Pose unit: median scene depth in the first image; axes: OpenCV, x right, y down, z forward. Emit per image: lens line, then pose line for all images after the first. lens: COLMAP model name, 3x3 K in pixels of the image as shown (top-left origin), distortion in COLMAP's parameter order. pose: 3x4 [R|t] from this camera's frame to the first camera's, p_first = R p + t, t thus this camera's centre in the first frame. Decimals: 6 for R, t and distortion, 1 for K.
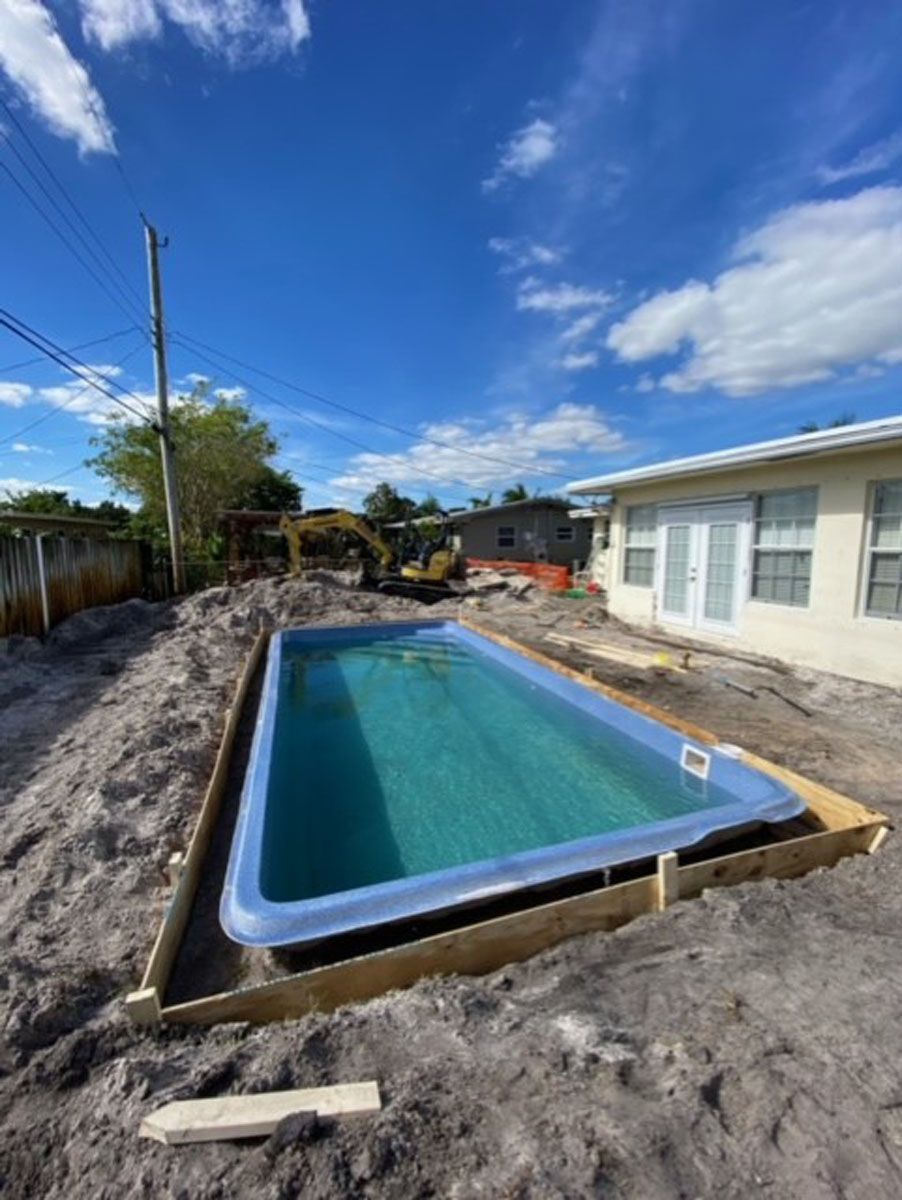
lens RADIAL K [[485.9, 0, 453.6], [0, 485.9, 602.4], [0, 0, 1]] dist [0.032527, -0.030053]
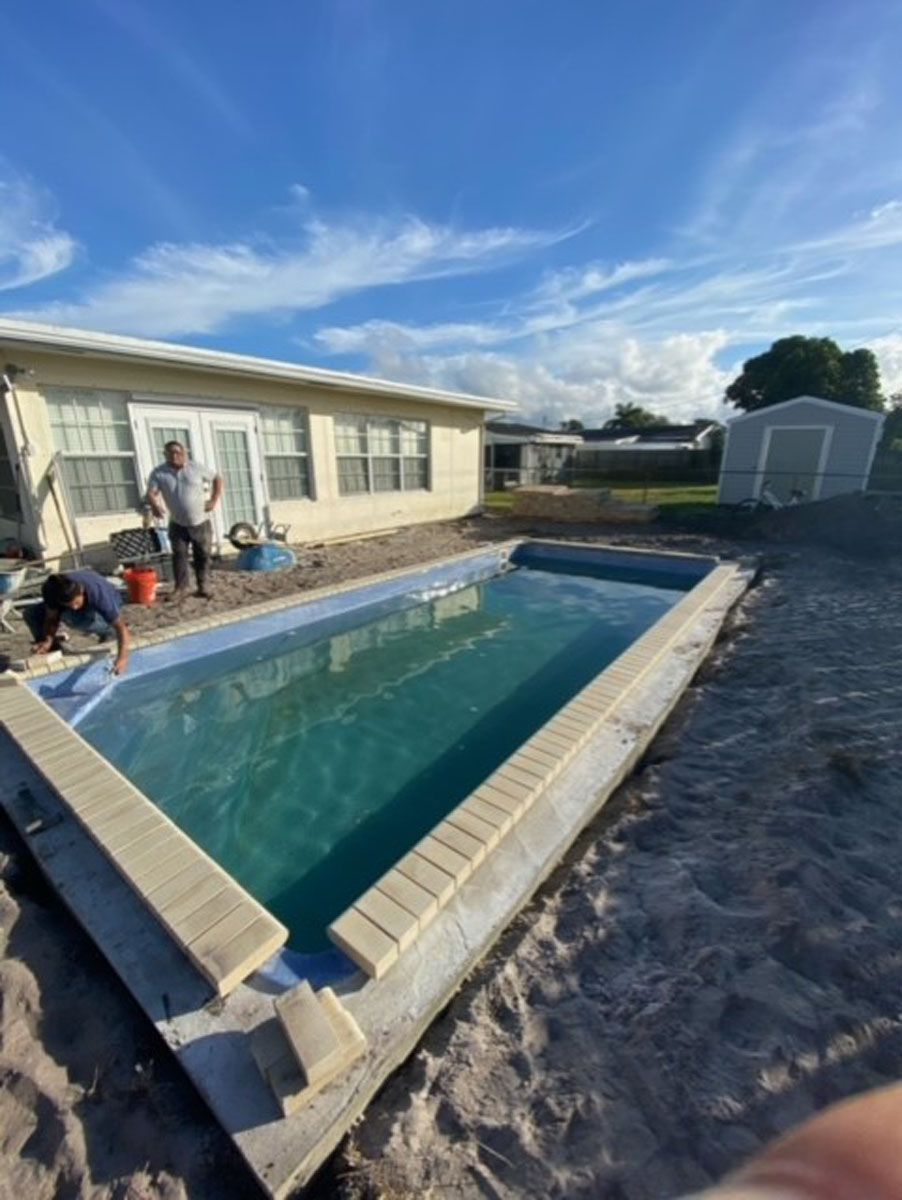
lens RADIAL K [[485.9, 0, 453.6], [0, 485.9, 602.4], [0, 0, 1]] dist [0.032527, -0.030053]
pose [[-0.574191, -0.233122, 0.784830, -0.544850], [0.103545, 0.930230, 0.352065, -0.128732], [-0.812147, 0.283418, -0.509991, 1.148883]]
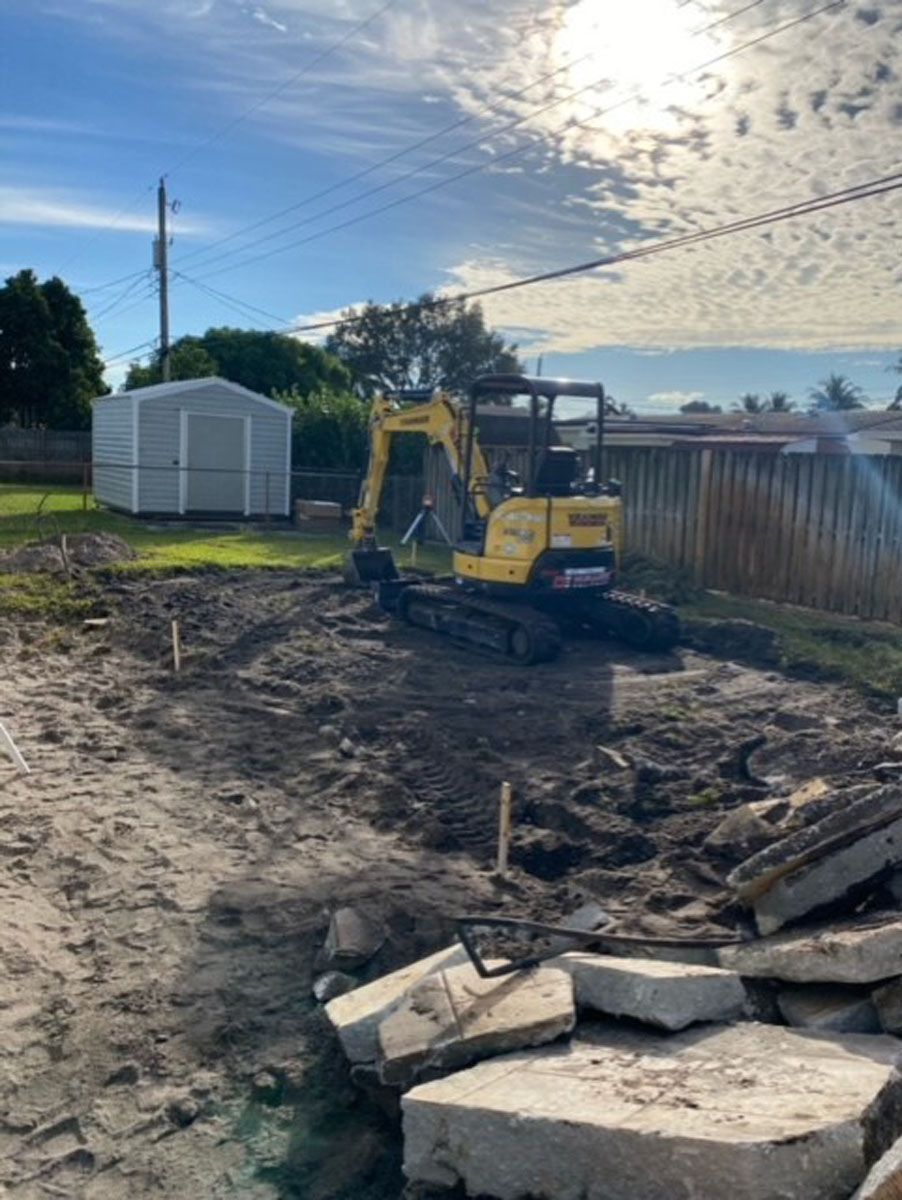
lens RADIAL K [[917.3, 0, 447.3], [0, 917.3, 597.5], [0, 0, 1]] dist [0.022694, 0.000024]
pose [[-0.967002, -0.000730, -0.254767, 0.156693], [-0.072595, 0.959329, 0.272796, -0.211641], [0.244206, 0.282289, -0.927726, 1.727908]]
